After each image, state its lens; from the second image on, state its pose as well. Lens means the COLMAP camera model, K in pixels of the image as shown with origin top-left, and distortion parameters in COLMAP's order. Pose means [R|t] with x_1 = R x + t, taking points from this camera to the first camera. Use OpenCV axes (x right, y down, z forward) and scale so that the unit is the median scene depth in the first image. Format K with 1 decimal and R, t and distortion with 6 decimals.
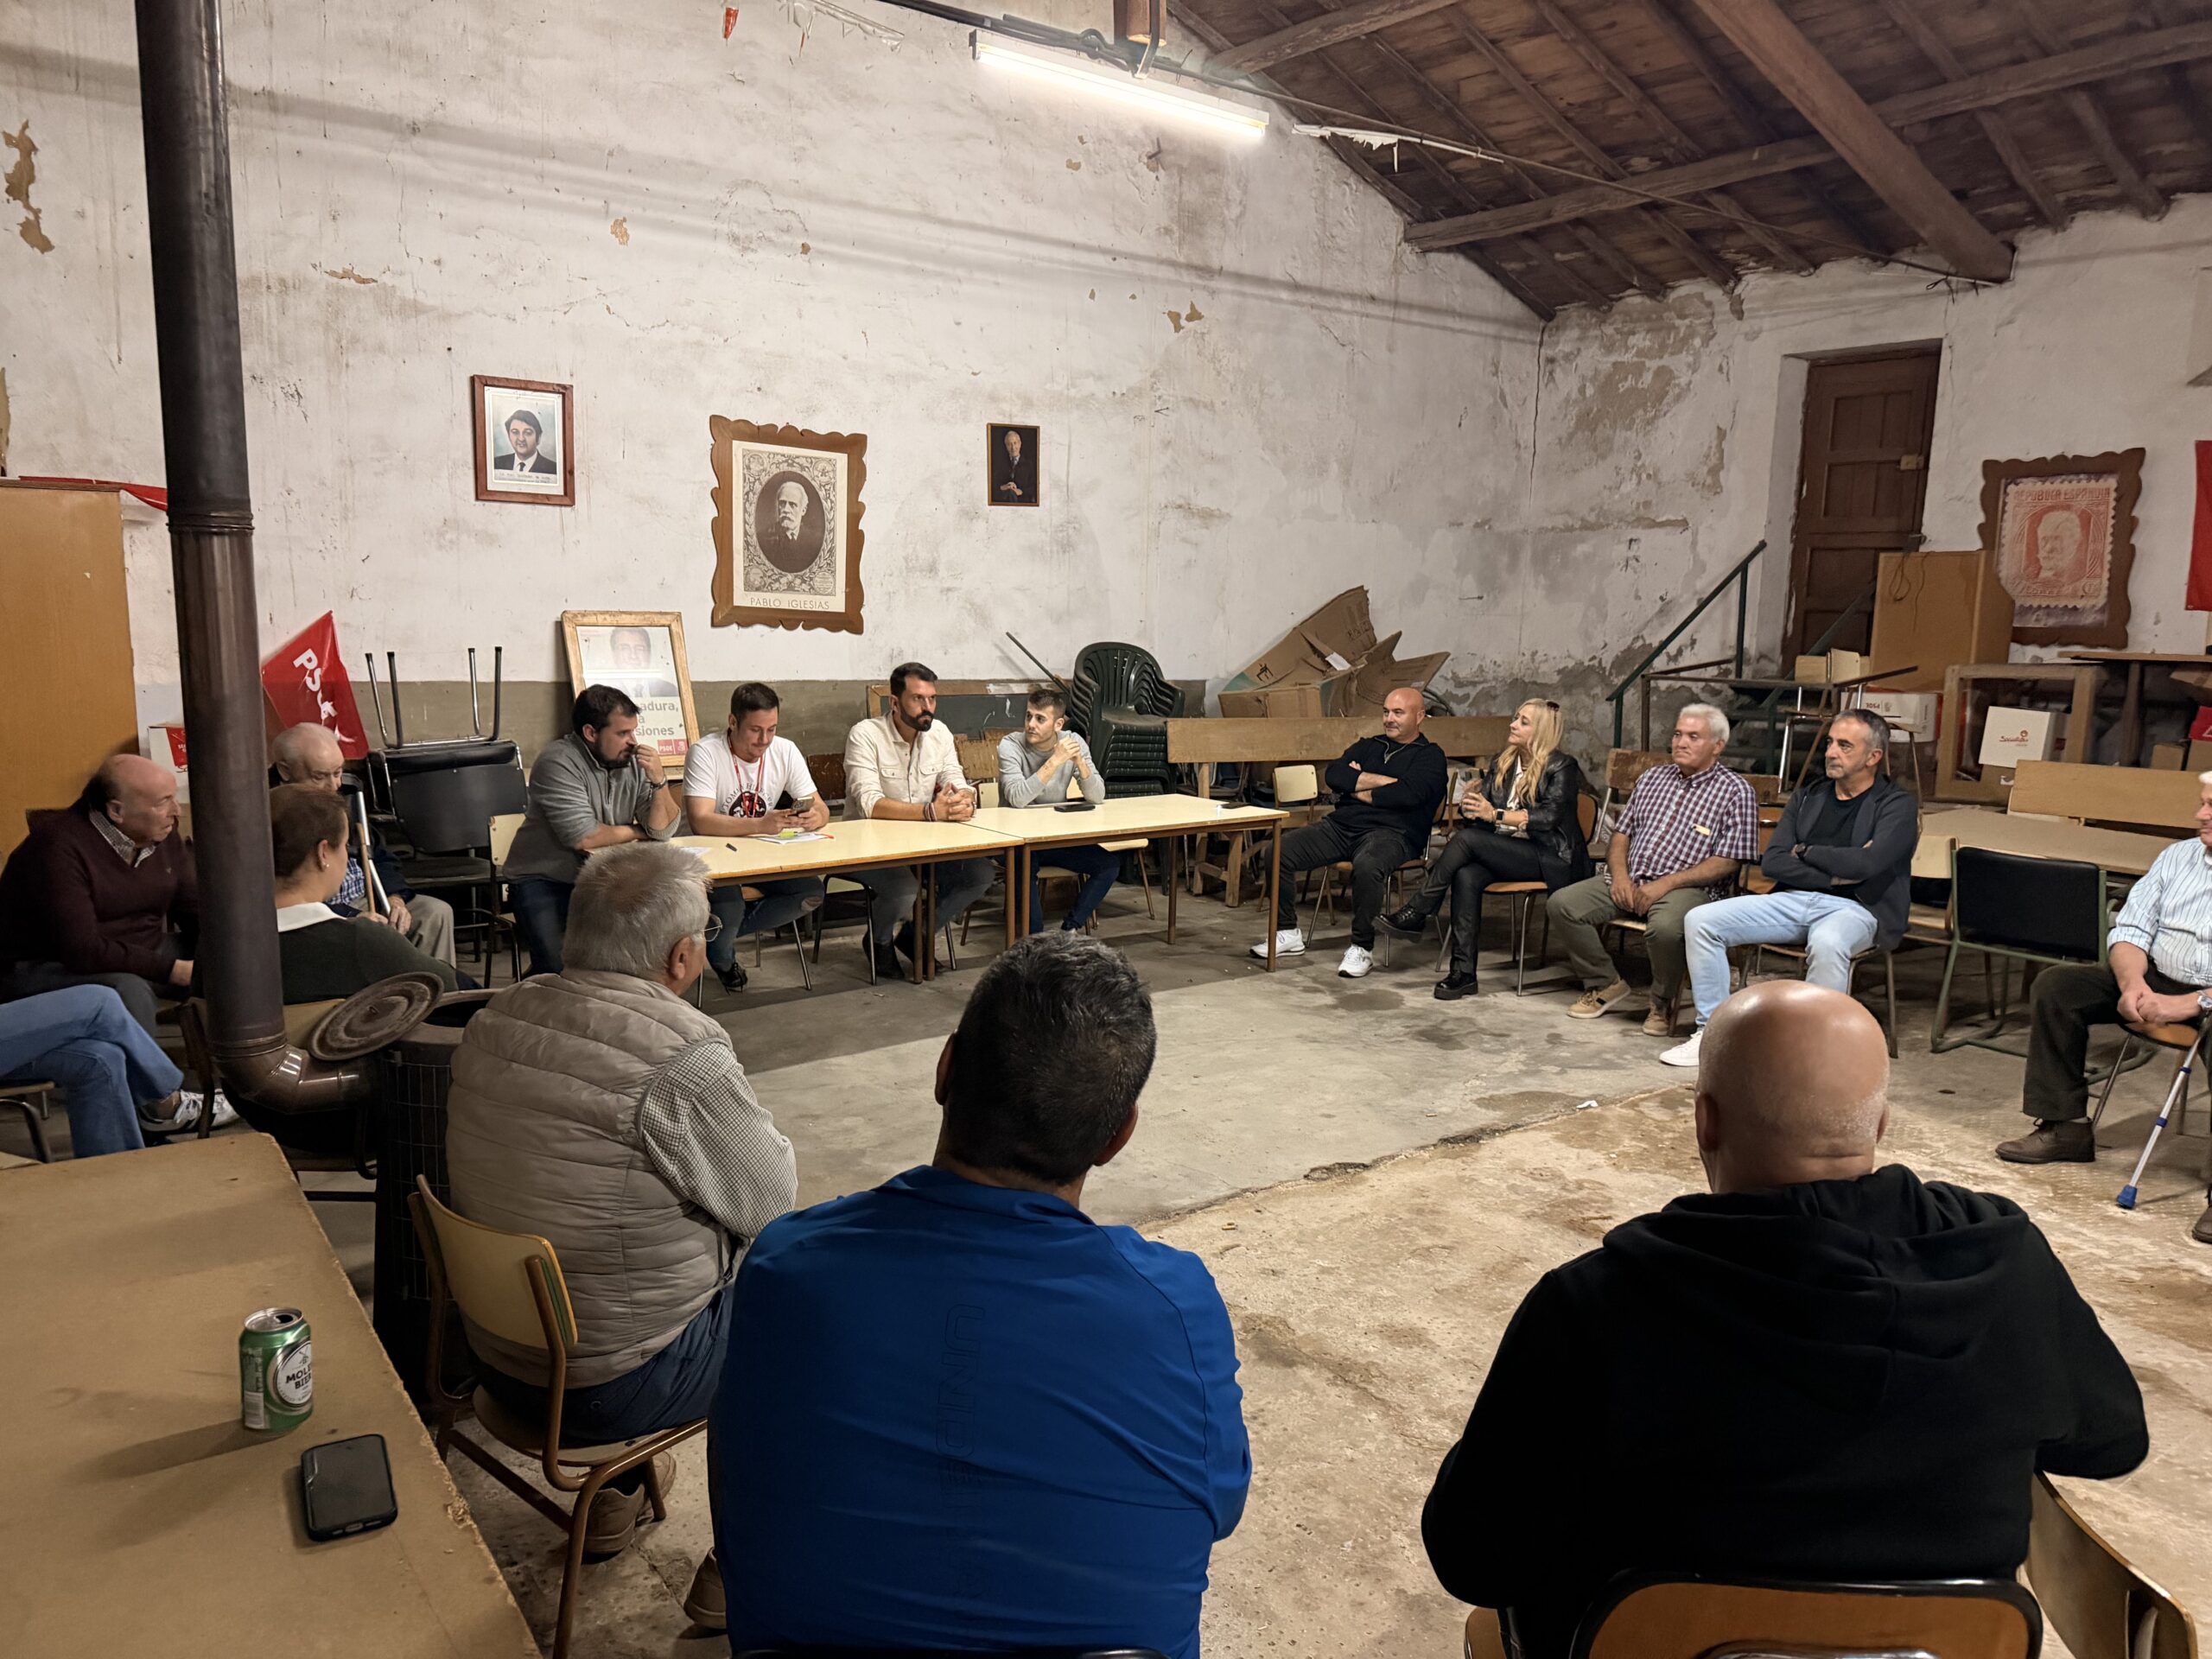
lens RADIAL K [[1575.6, 0, 1109.6], [0, 1575.6, 838.6], [0, 0, 1]] dist [0.042928, -0.046056]
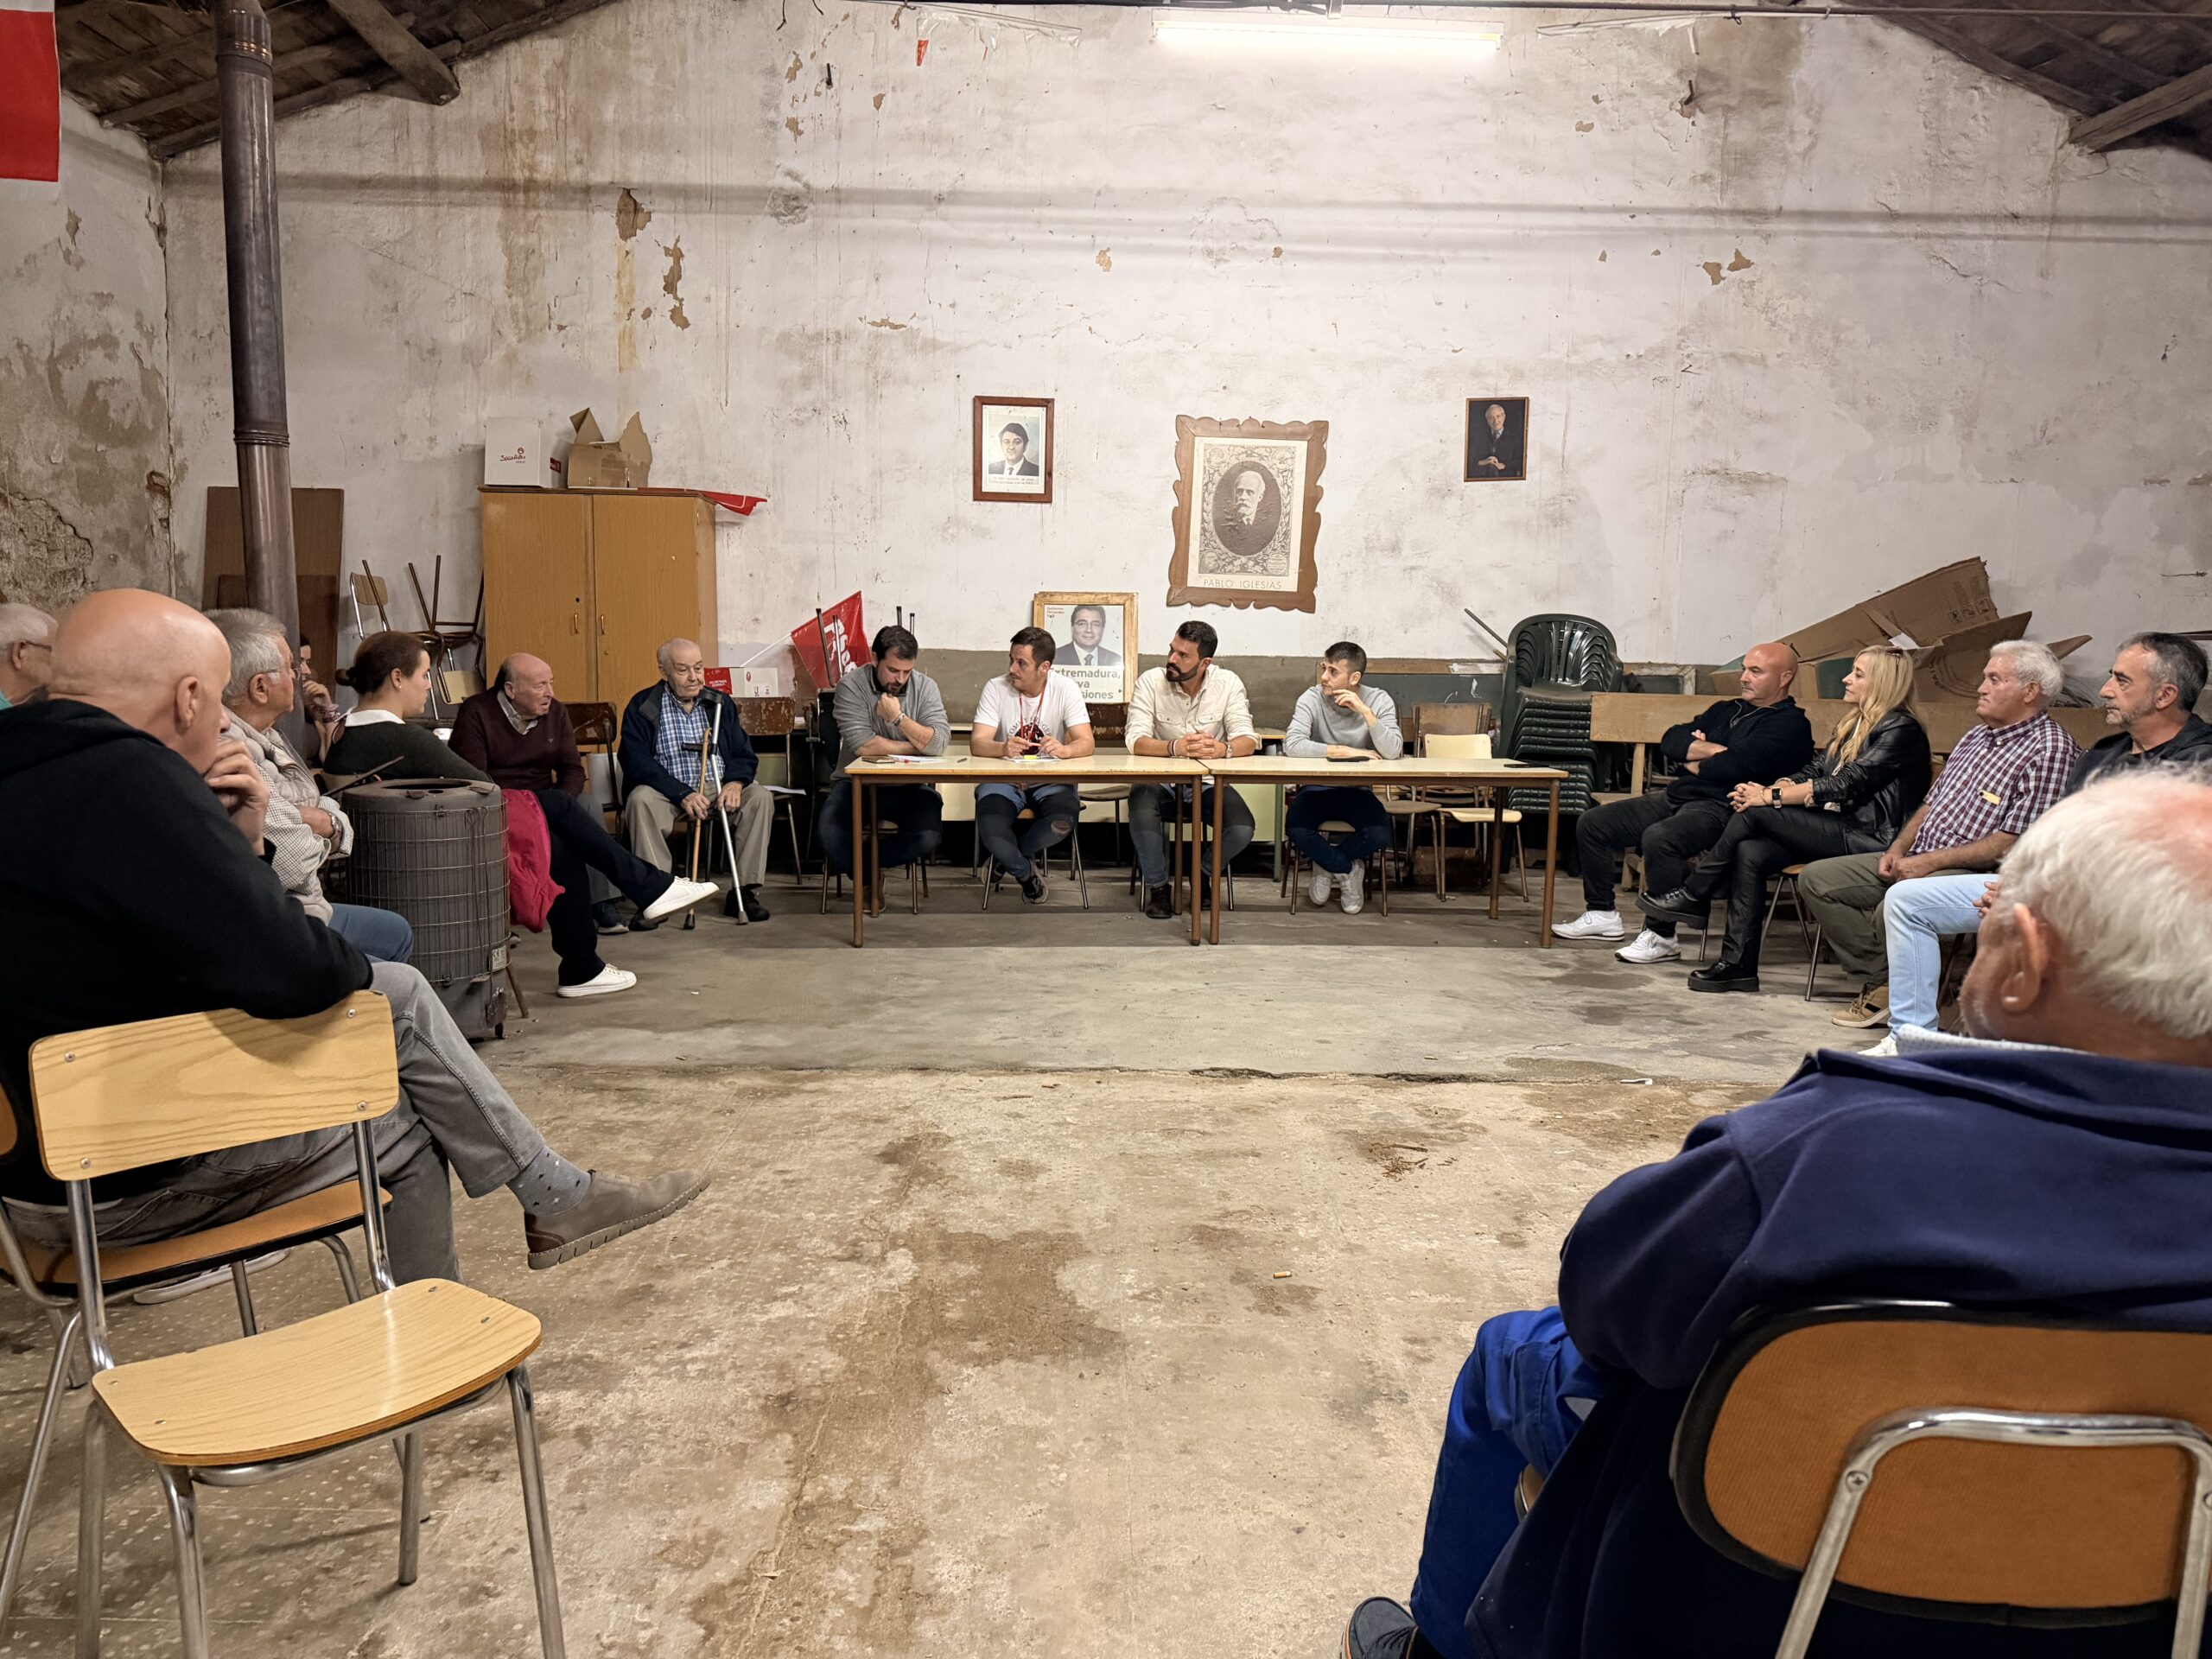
lens RADIAL K [[1575.6, 0, 1095.5], [0, 1575.6, 840.9], [0, 0, 1]] dist [0.042928, -0.046056]
pose [[0.819458, 0.066507, -0.569268, 0.326190], [-0.084771, 0.996385, -0.005620, 0.040012], [0.566836, 0.052863, 0.822133, 0.063925]]
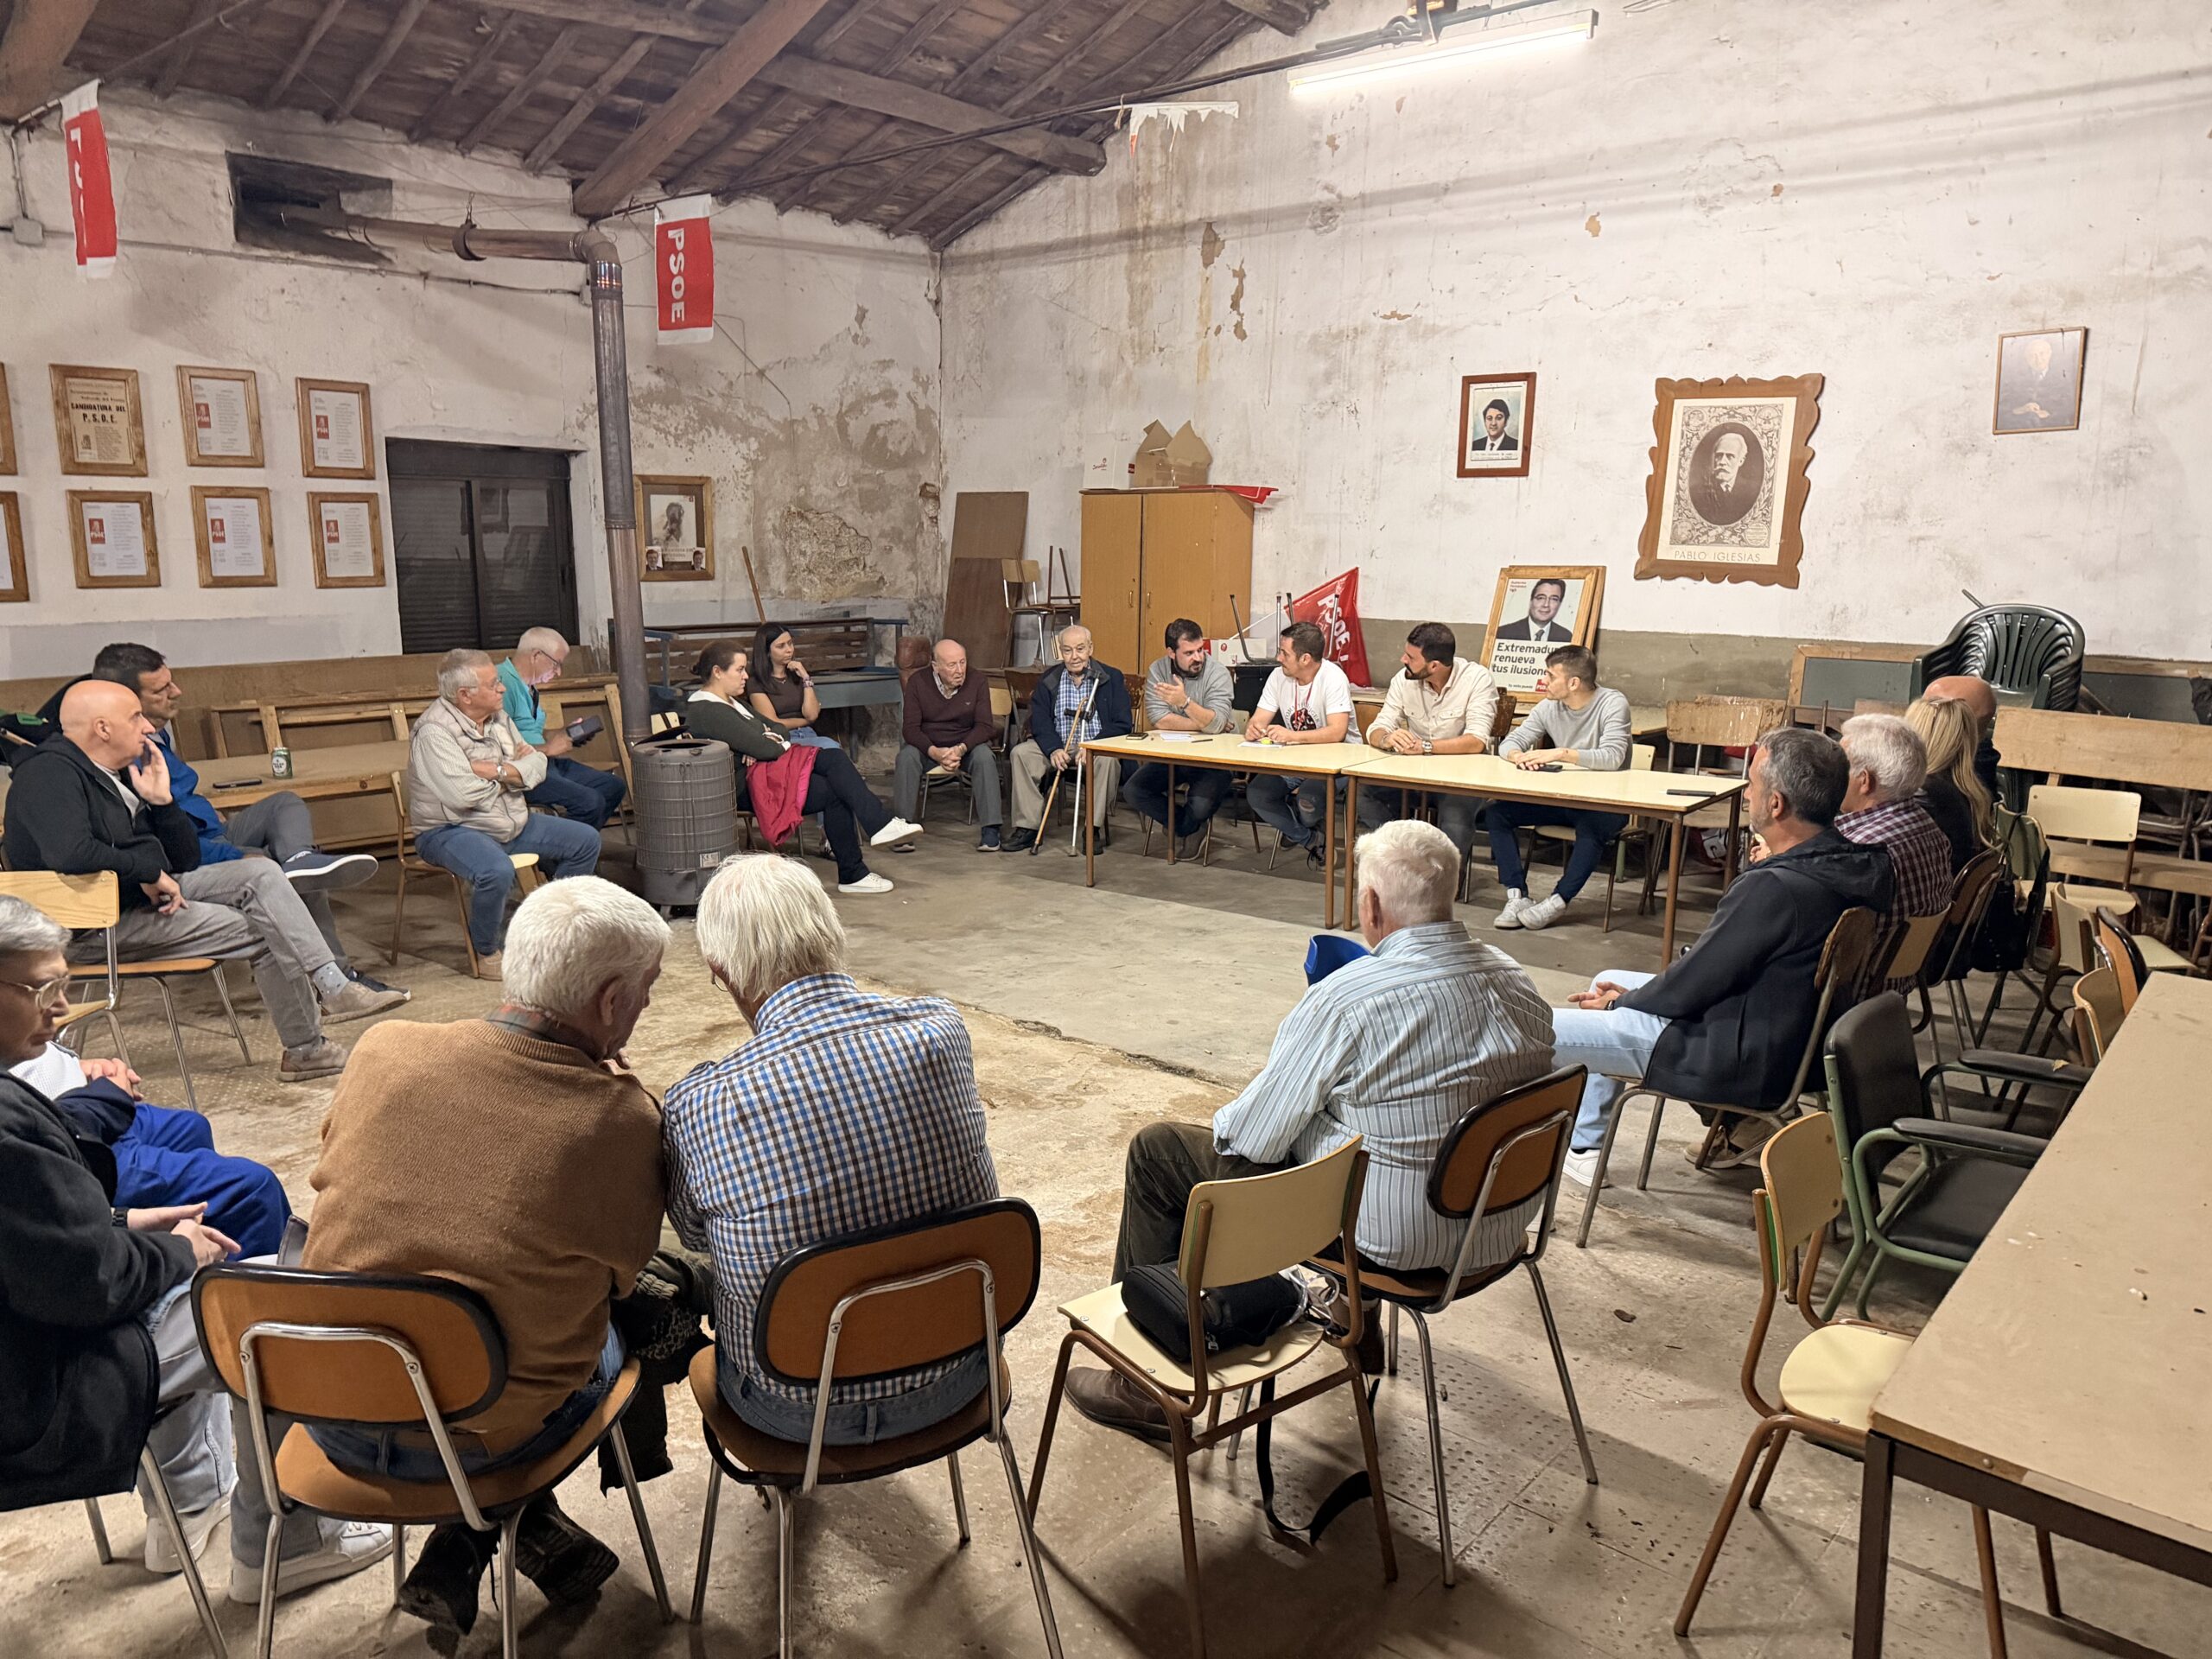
lens RADIAL K [[1575.6, 0, 1090.0], [0, 1575.6, 837.9], [0, 0, 1]] dist [0.042928, -0.046056]
pose [[0.222182, 0.173955, -0.959362, 0.678671], [-0.139669, 0.979486, 0.145257, -0.062075], [0.964950, 0.101720, 0.241920, 0.376020]]
